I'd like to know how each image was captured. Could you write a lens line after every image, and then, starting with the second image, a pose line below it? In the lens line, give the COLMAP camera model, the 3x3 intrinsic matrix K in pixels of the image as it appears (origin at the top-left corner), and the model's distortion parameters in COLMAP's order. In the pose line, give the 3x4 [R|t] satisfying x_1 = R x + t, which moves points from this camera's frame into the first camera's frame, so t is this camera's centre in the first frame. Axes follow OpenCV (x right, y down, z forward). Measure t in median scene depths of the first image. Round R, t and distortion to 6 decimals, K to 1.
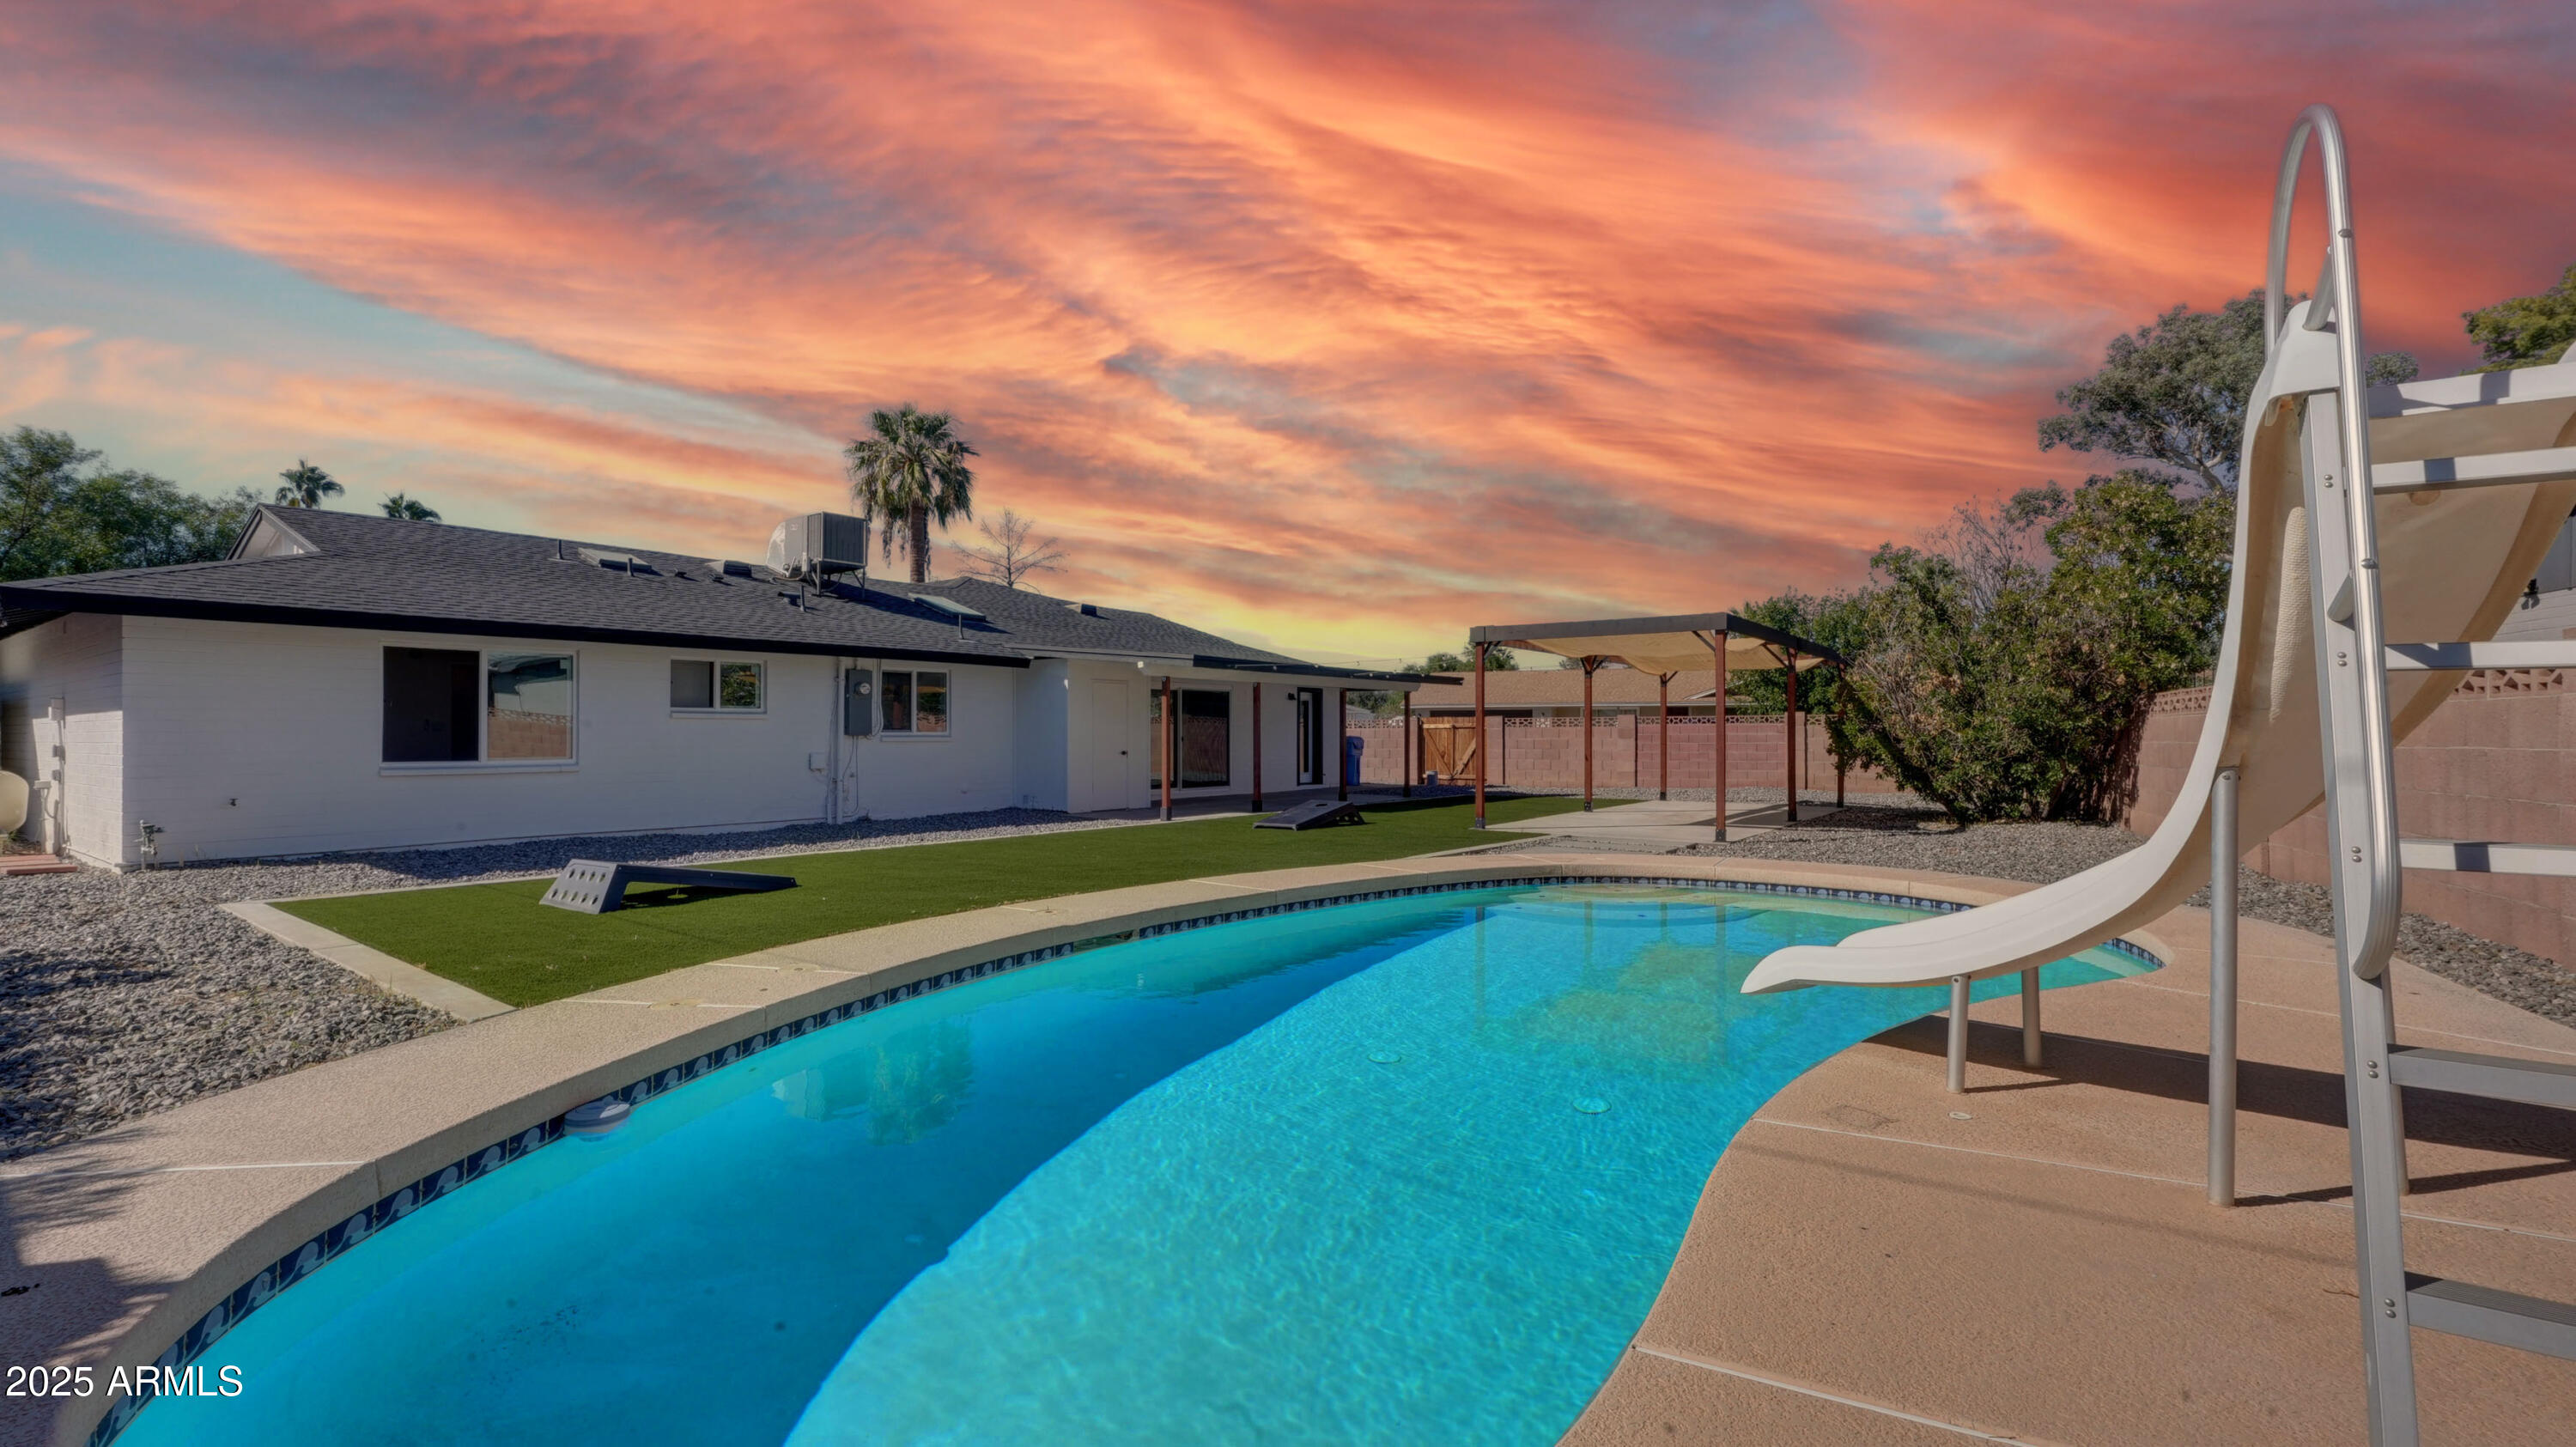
lens RADIAL K [[1121.2, 0, 1307.2], [0, 1121.2, 723.5], [0, 0, 1]] dist [0.000274, -0.000006]
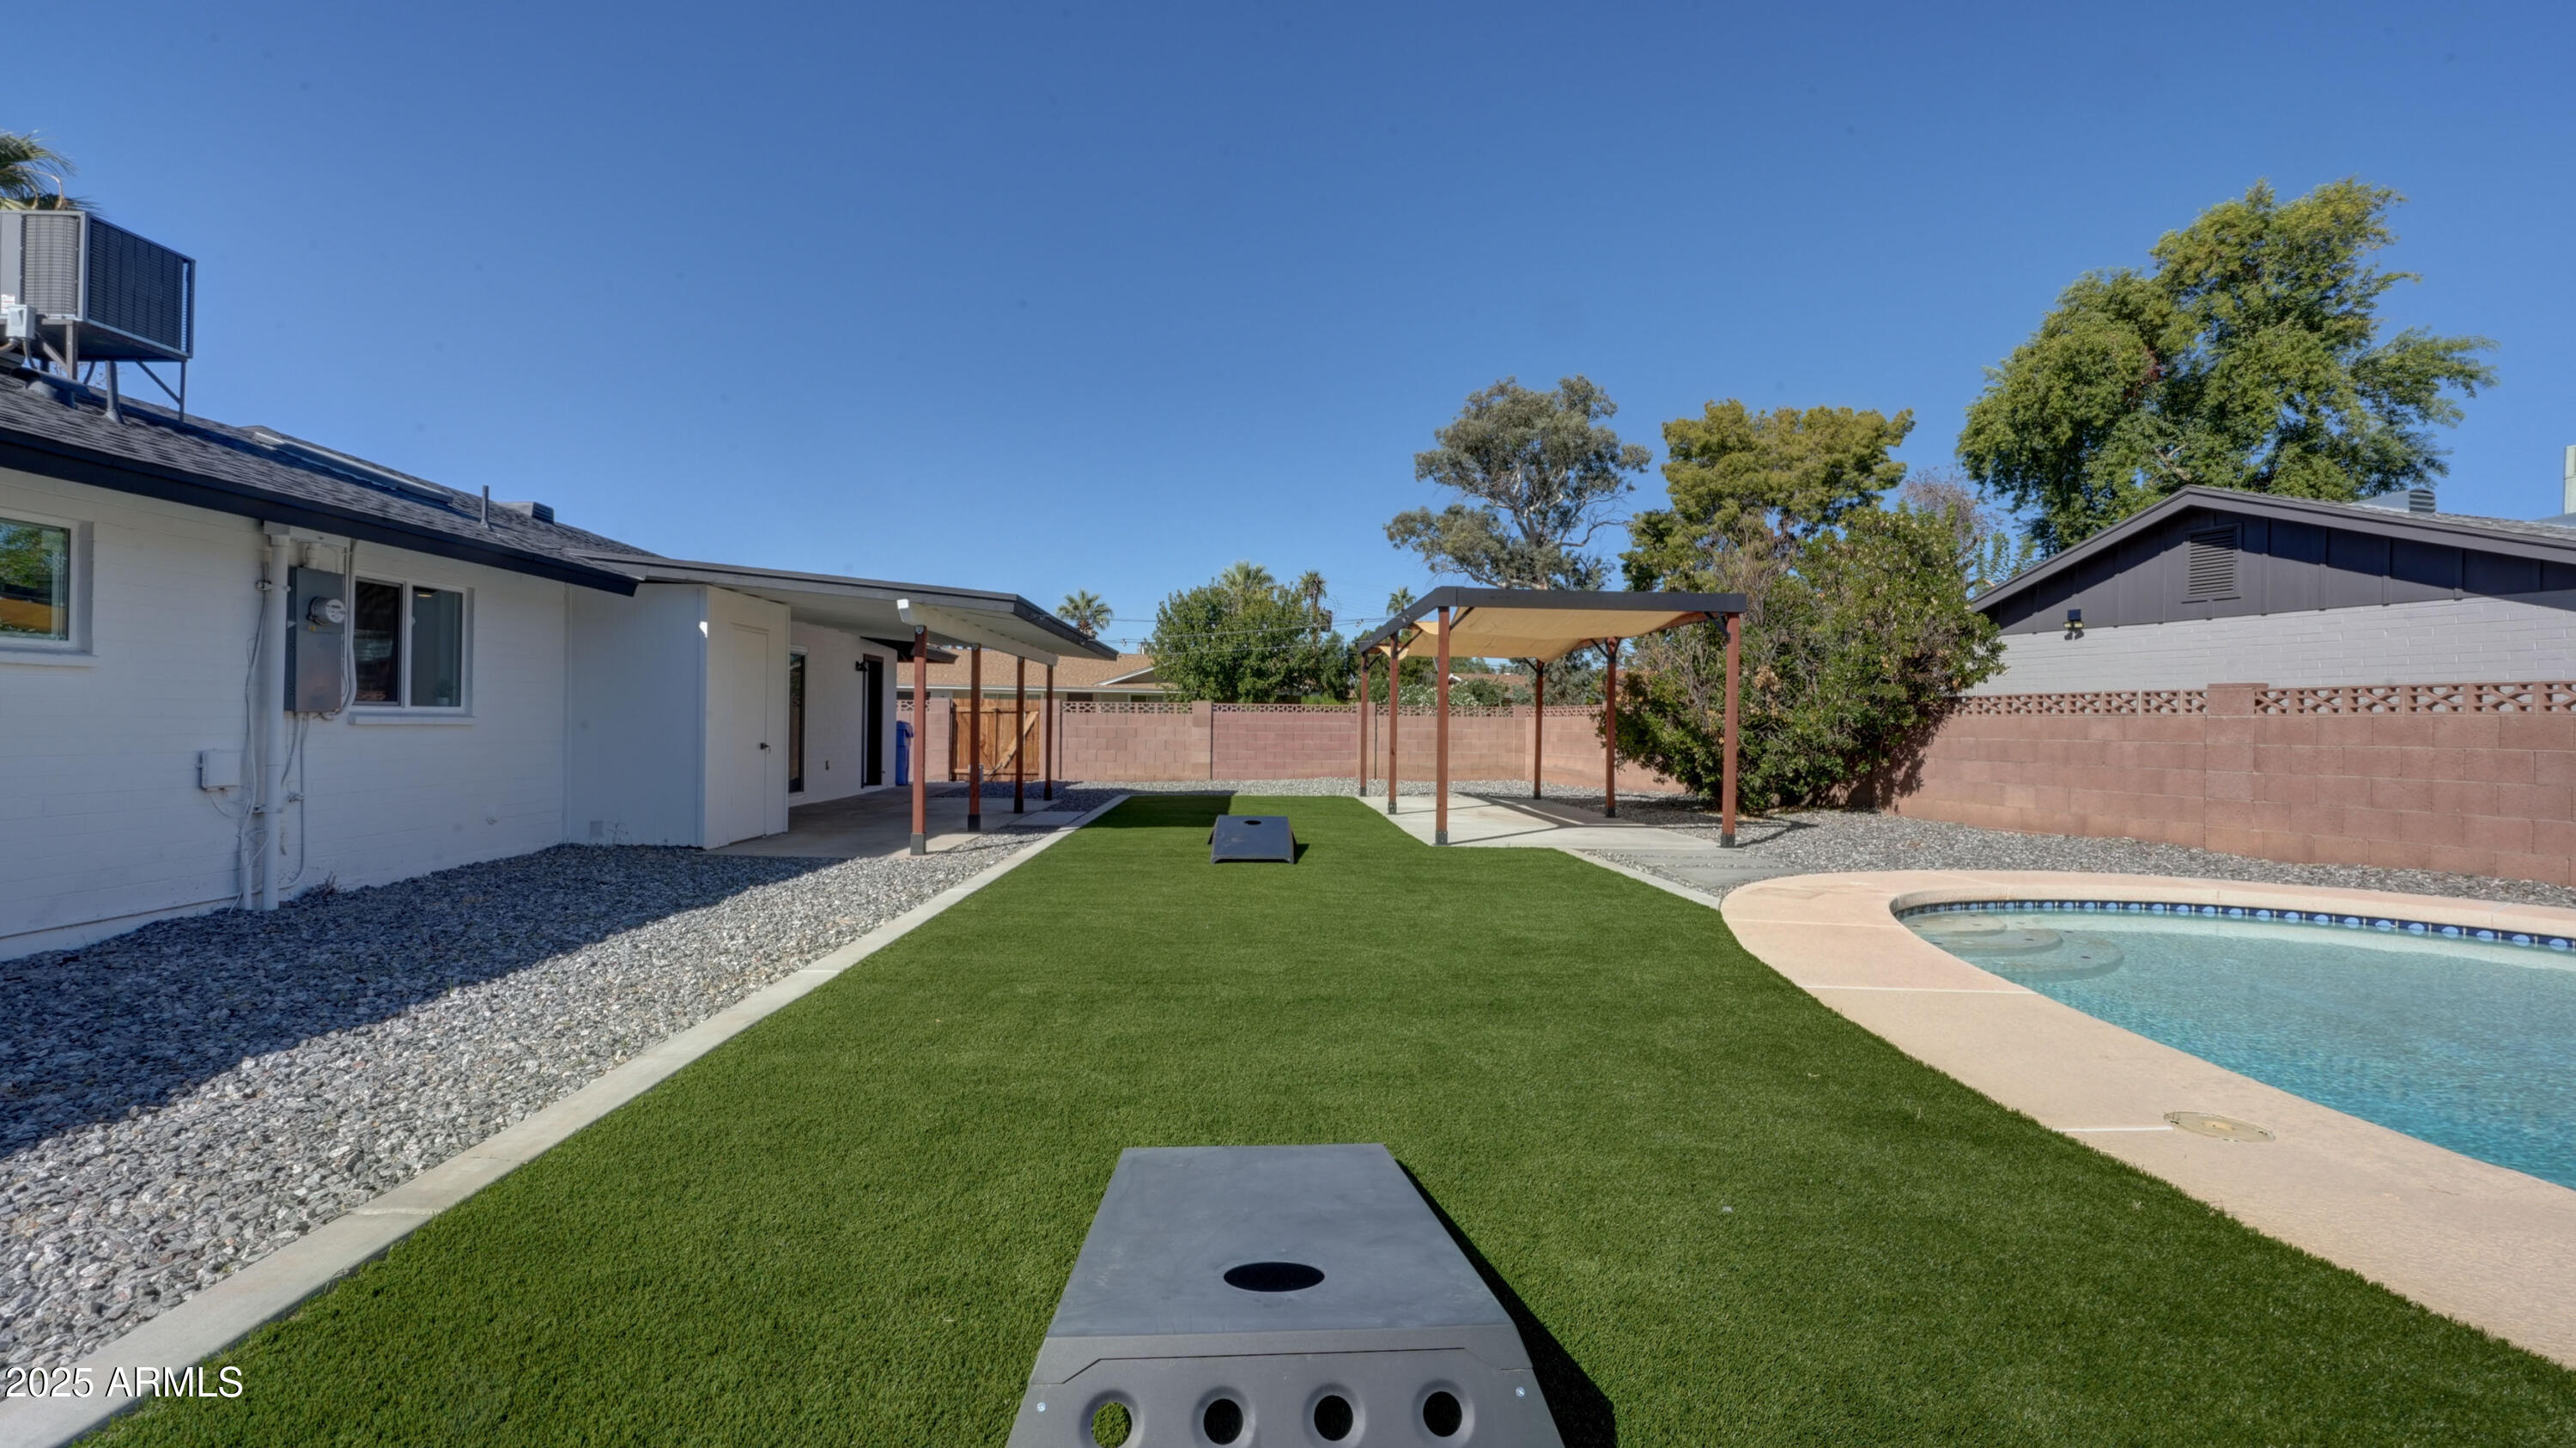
lens RADIAL K [[1121.2, 0, 1307.2], [0, 1121.2, 724.0], [0, 0, 1]] dist [0.000274, -0.000006]
pose [[0.796091, 0.010536, 0.605085, -0.309540], [-0.019003, 0.999791, 0.007593, 0.003893], [-0.604878, -0.017543, 0.796125, 0.334973]]
